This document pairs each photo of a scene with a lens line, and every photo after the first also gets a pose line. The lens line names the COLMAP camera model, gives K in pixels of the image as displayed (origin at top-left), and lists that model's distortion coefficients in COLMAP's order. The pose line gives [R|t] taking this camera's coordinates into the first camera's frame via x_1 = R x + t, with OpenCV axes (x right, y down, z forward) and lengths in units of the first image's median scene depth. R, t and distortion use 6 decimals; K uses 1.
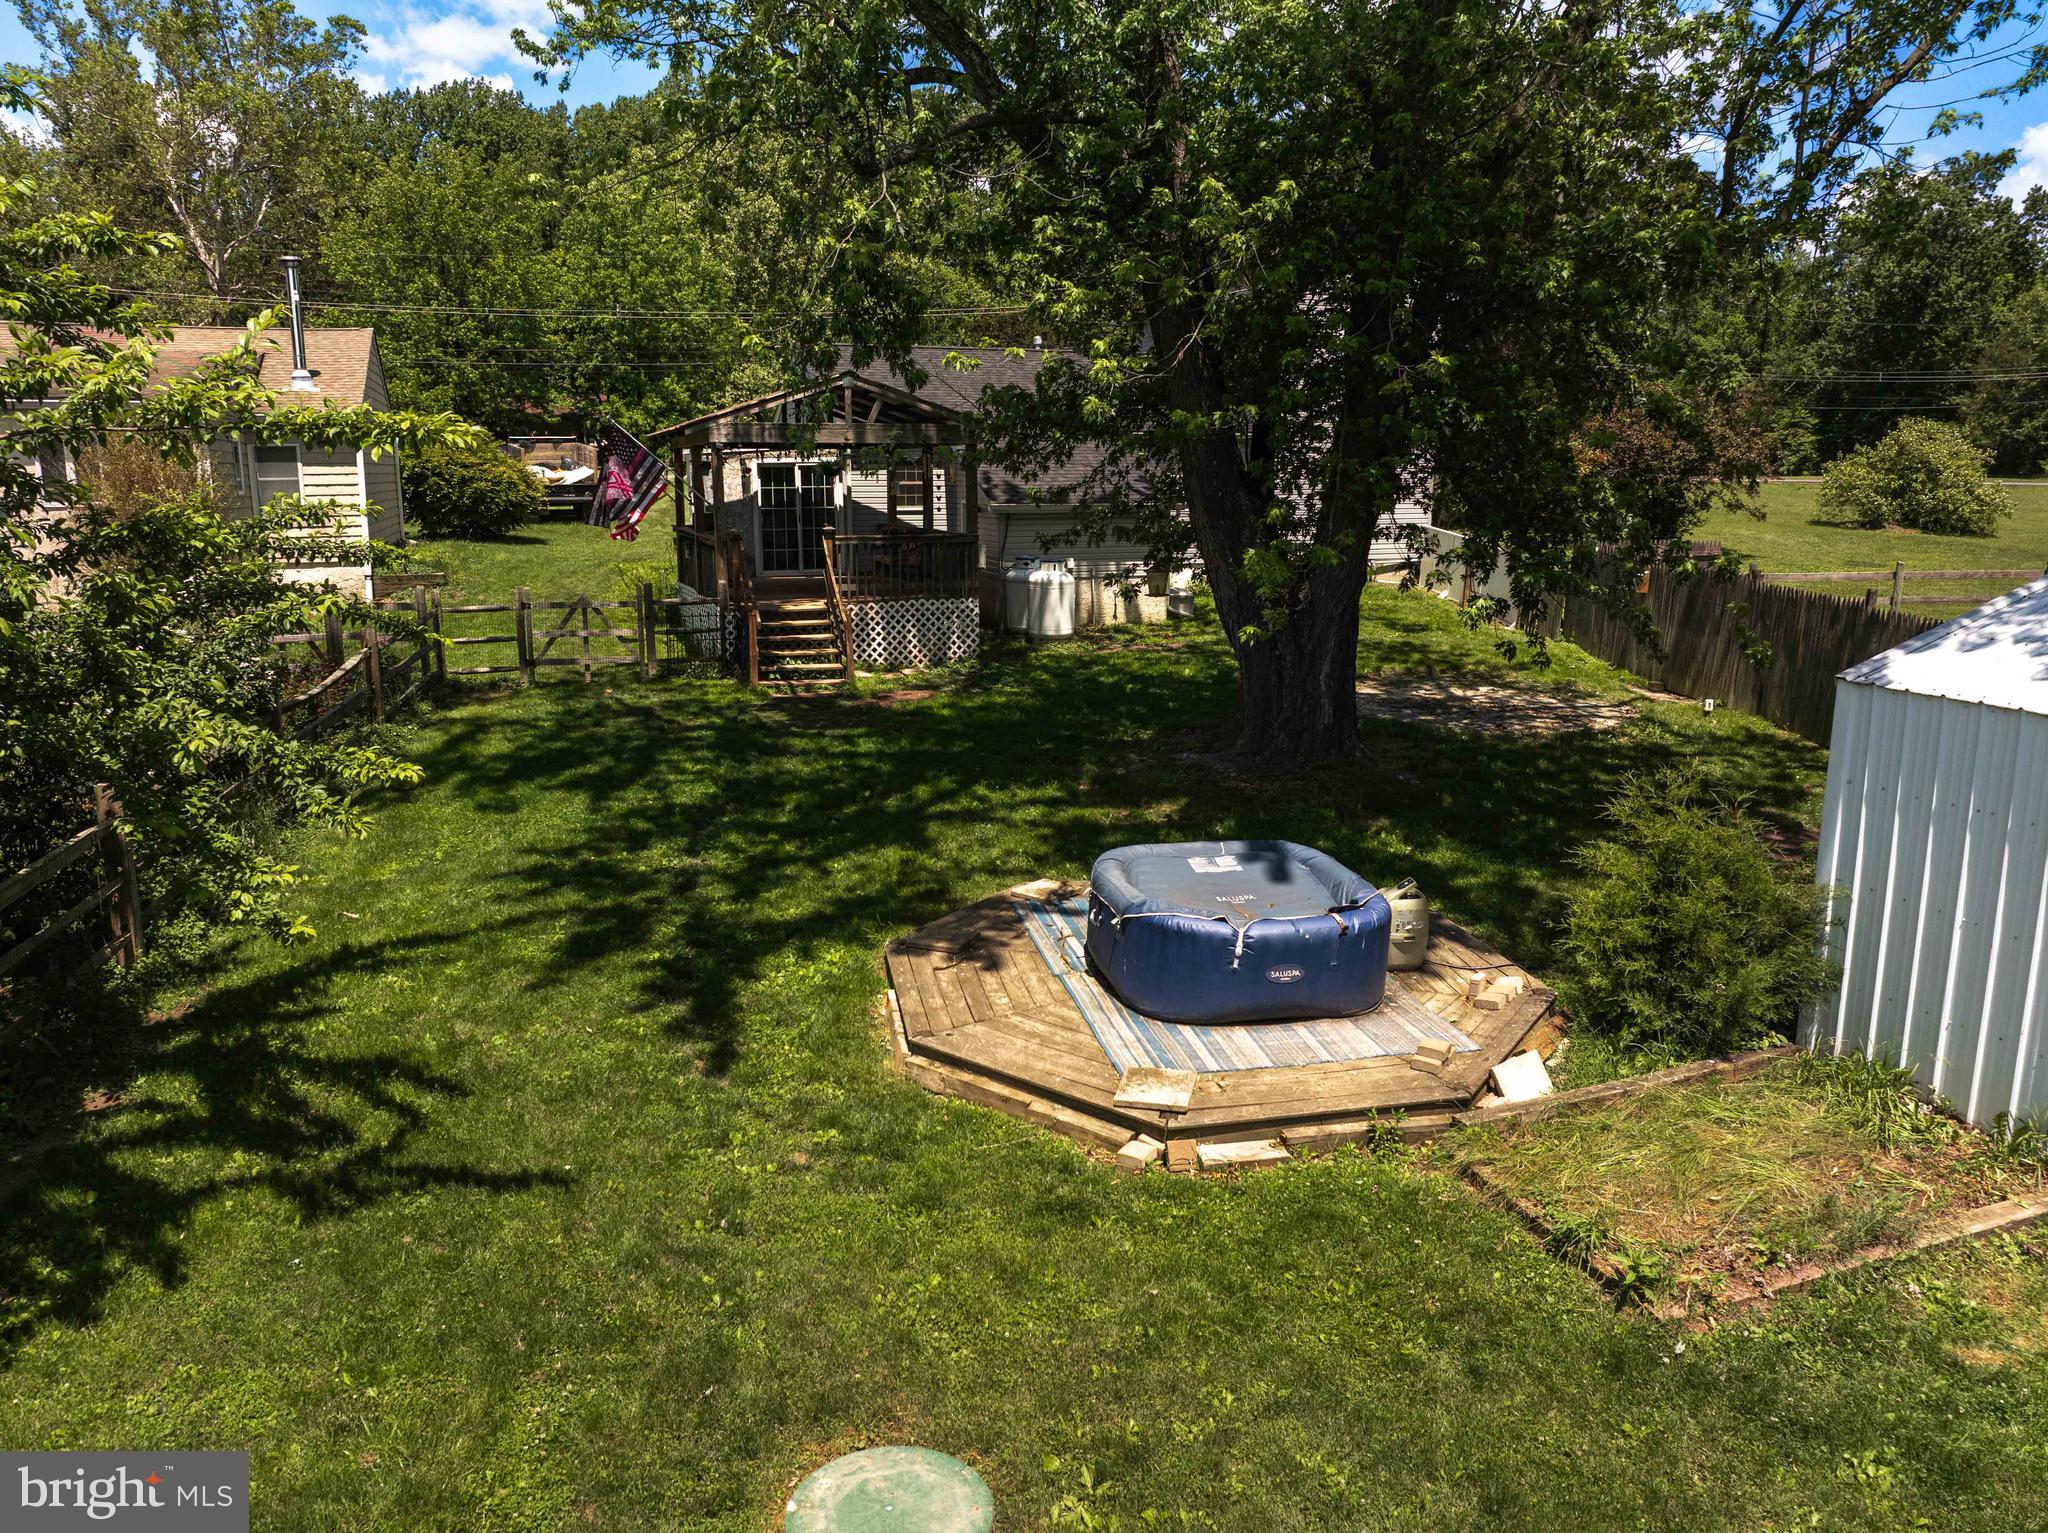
lens RADIAL K [[1441.1, 0, 1032.1], [0, 1441.1, 760.6], [0, 0, 1]] dist [-0.041196, 0.003454]
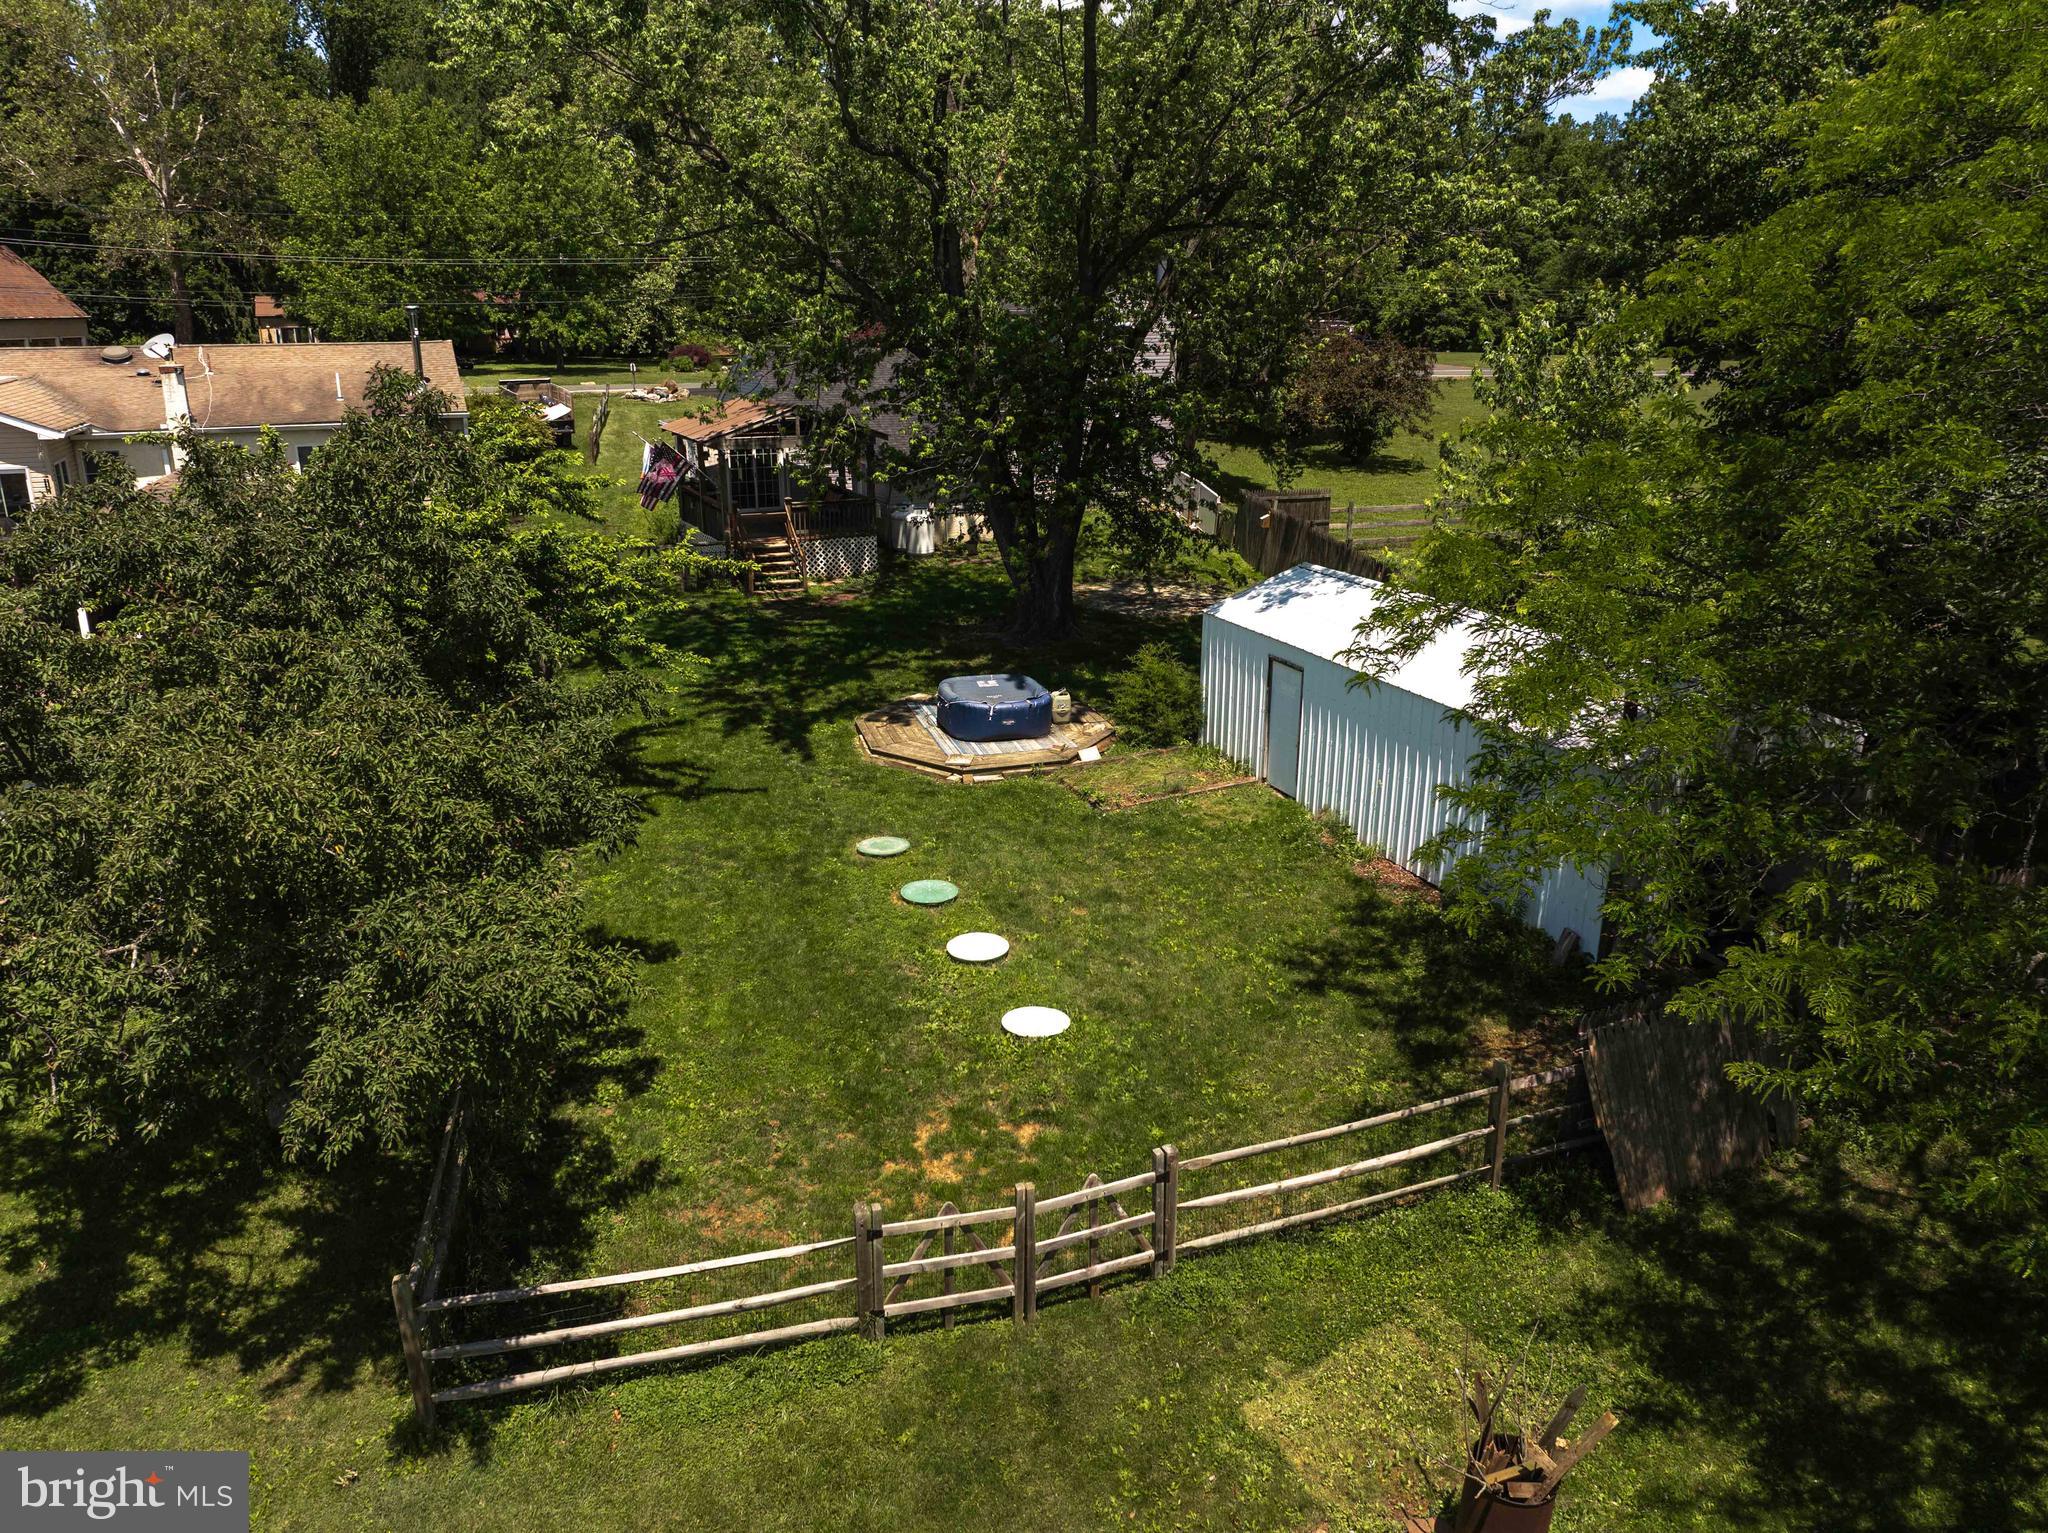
lens RADIAL K [[1441.1, 0, 1026.5], [0, 1441.1, 771.5], [0, 0, 1]] dist [-0.041196, 0.003454]
pose [[0.996486, -0.027063, 0.079272, -0.009004], [0.017822, 0.993201, 0.115044, -0.068440], [-0.081846, -0.113227, 0.990192, -1.626639]]
